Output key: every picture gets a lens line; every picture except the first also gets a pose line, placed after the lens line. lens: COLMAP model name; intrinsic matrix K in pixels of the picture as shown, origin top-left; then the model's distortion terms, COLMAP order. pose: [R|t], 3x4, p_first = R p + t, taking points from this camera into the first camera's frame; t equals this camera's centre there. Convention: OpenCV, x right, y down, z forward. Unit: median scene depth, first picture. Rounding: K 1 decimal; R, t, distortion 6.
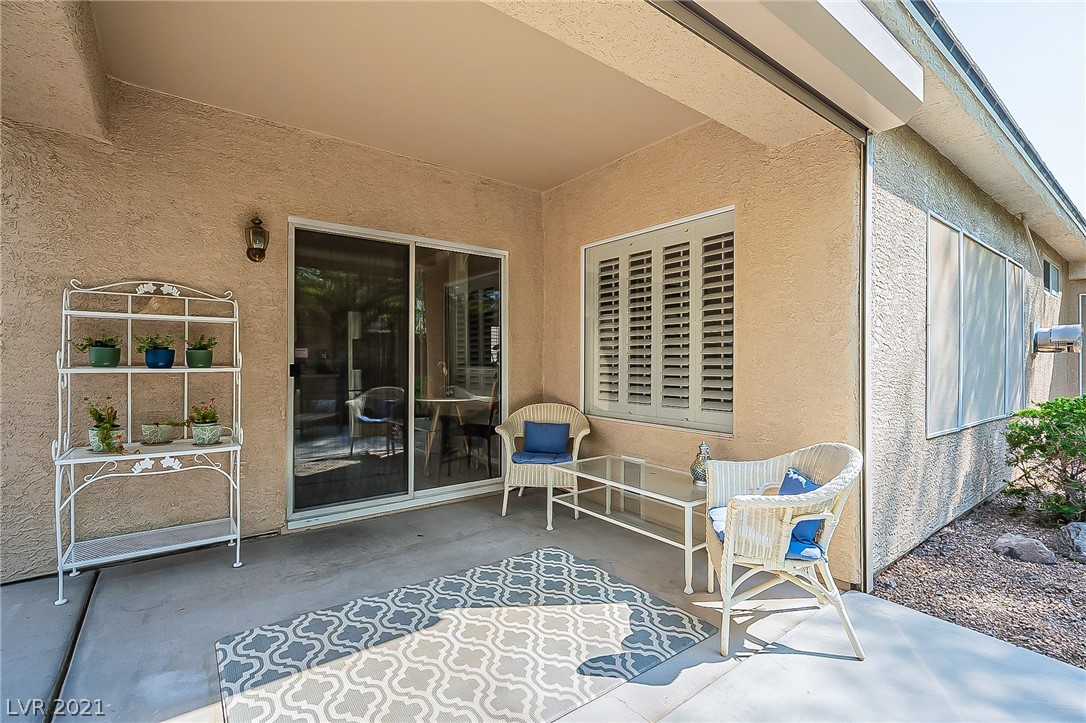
lens RADIAL K [[505.3, 0, 551.6], [0, 505.3, 360.4], [0, 0, 1]] dist [-0.000916, 0.003244]
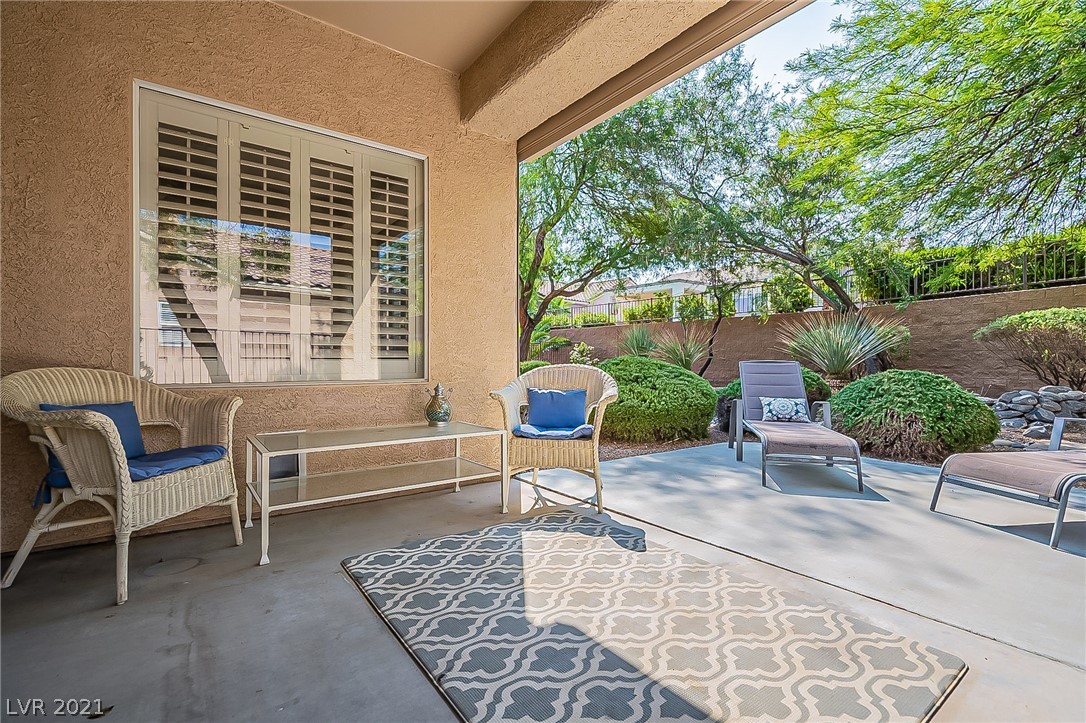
lens RADIAL K [[505.3, 0, 549.7], [0, 505.3, 363.1], [0, 0, 1]] dist [-0.000916, 0.003244]
pose [[-0.013256, 0.001169, 0.999911, -0.795044], [0.006497, 0.999978, -0.001083, 0.139079], [-0.999891, 0.006482, -0.013264, 0.895622]]
